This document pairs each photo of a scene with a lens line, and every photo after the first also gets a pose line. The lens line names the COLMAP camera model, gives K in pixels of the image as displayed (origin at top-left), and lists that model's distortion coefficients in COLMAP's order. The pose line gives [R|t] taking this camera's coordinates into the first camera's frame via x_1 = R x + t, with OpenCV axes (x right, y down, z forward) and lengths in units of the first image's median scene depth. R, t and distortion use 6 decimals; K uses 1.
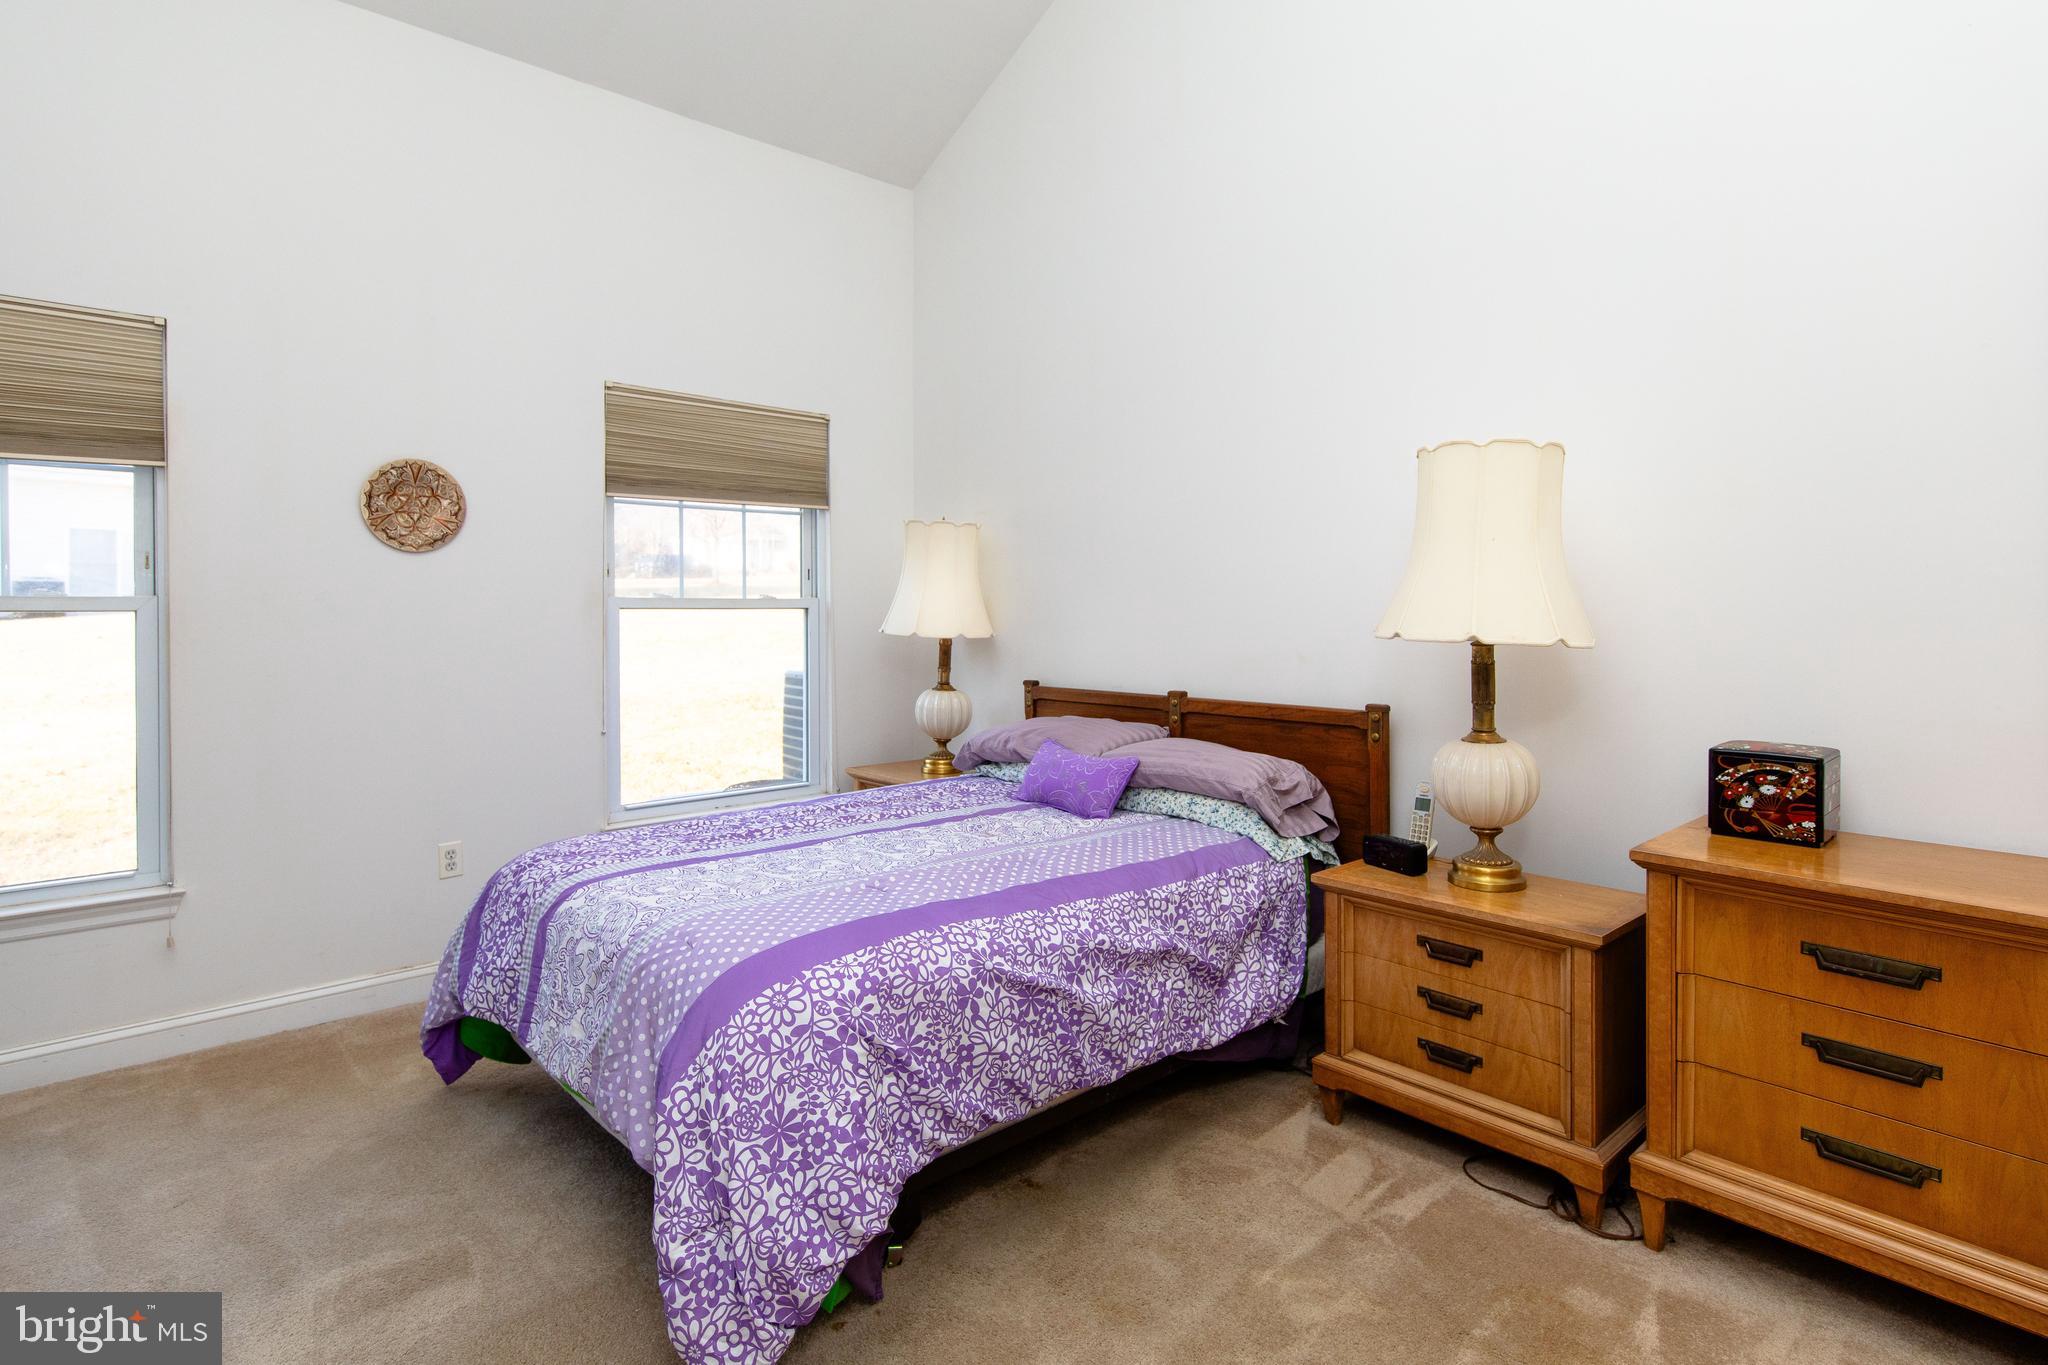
lens RADIAL K [[1052.9, 0, 1025.7], [0, 1052.9, 625.6], [0, 0, 1]] dist [0.002697, 0.000895]
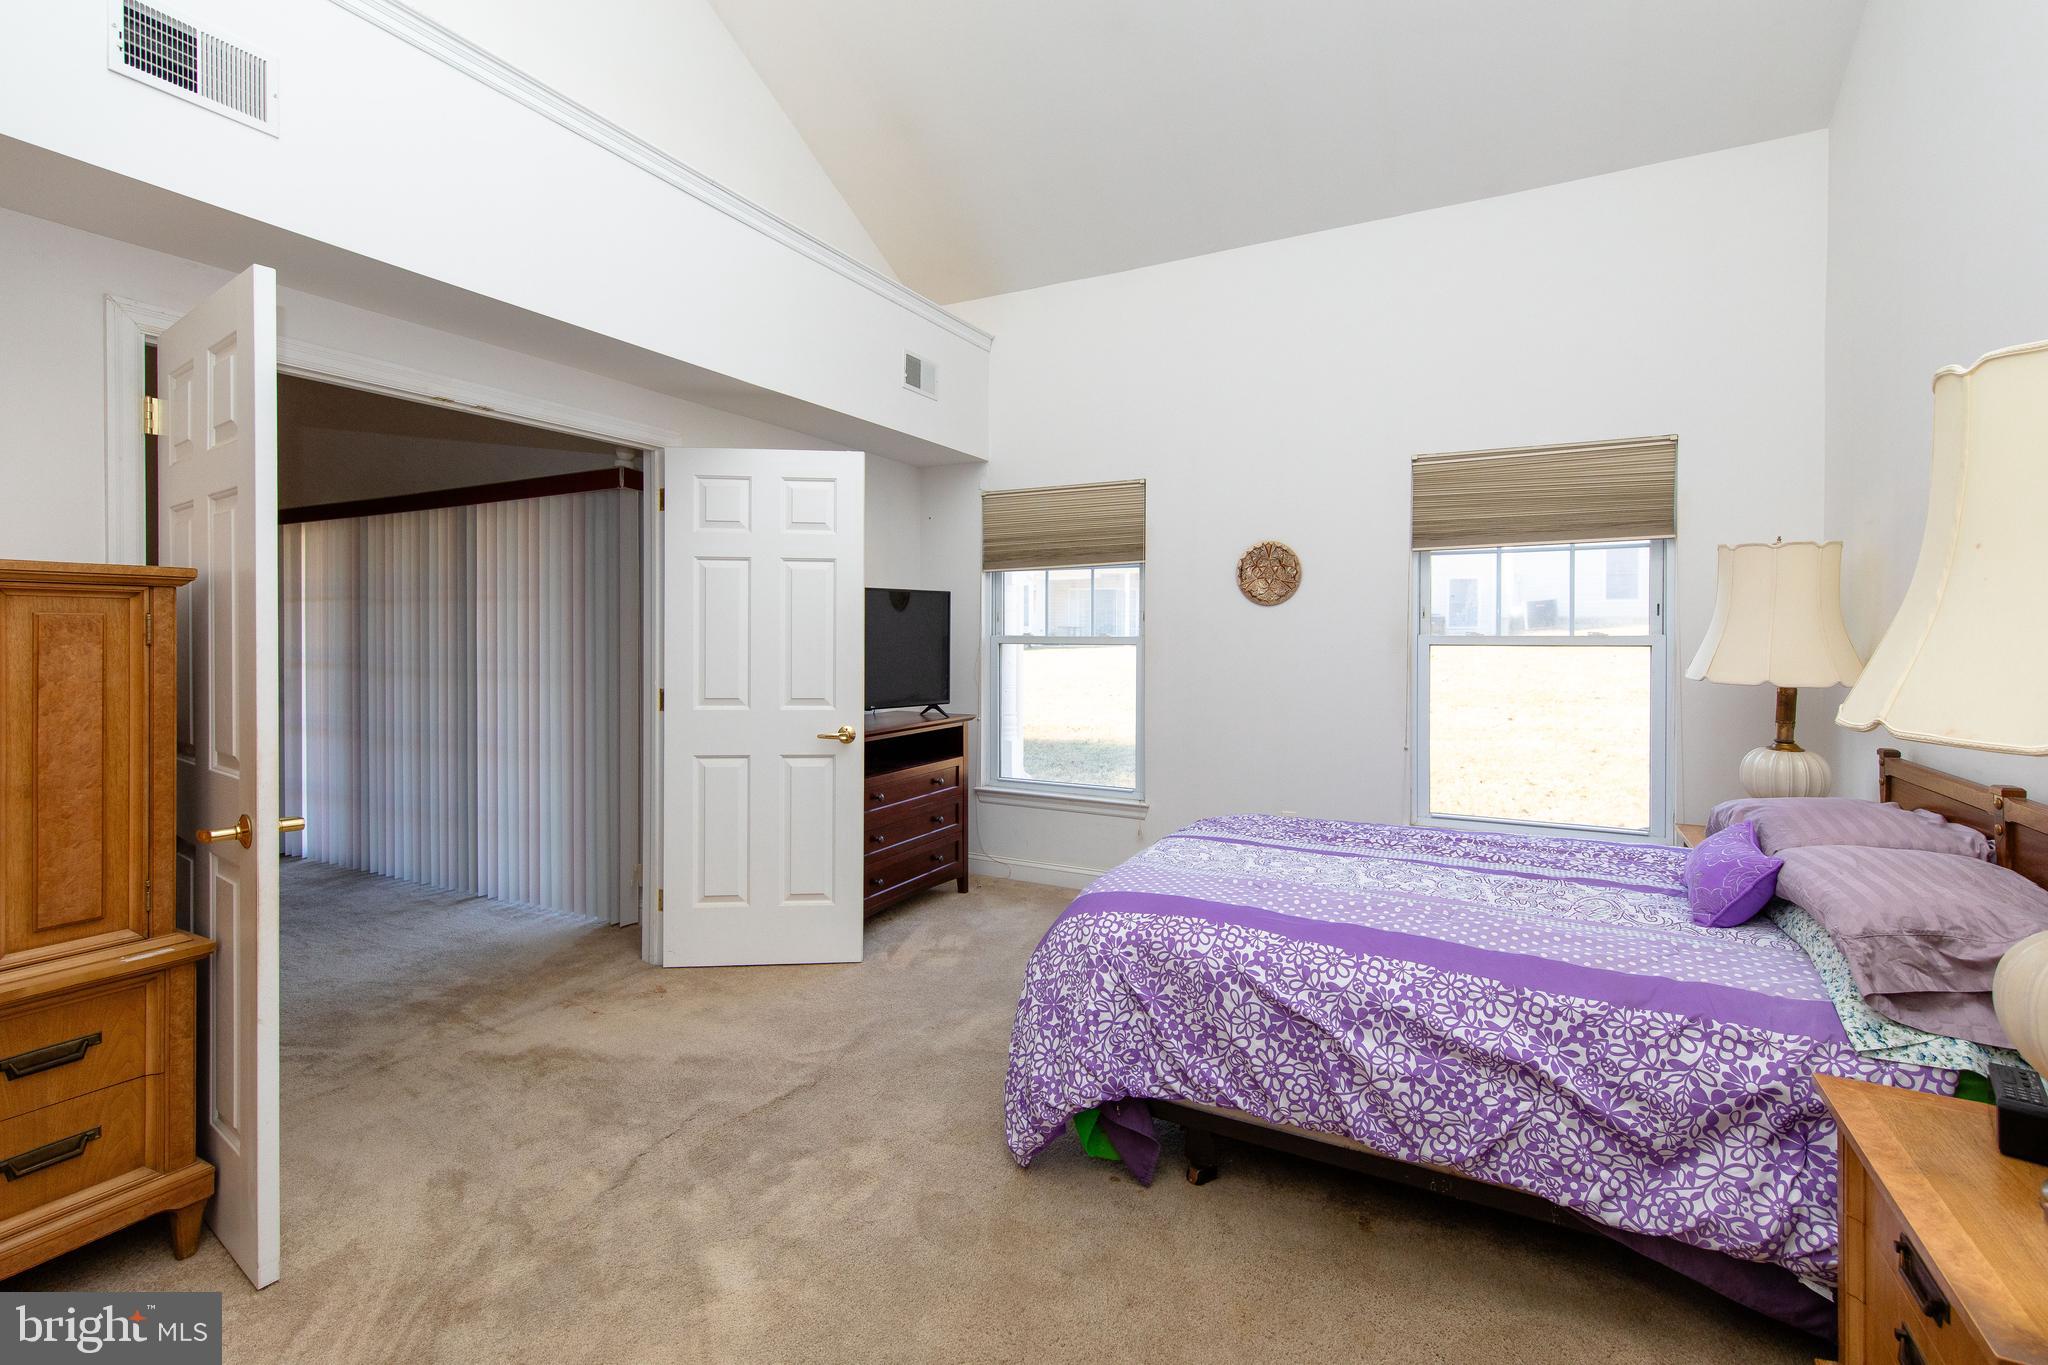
lens RADIAL K [[918.9, 0, 1022.5], [0, 918.9, 640.8], [0, 0, 1]] dist [0.003728, 0.000421]
pose [[0.330038, 0.007579, -0.943937, 0.699459], [-0.015354, 0.999879, 0.002660, -0.027057], [0.943843, 0.013616, 0.330115, 0.374774]]
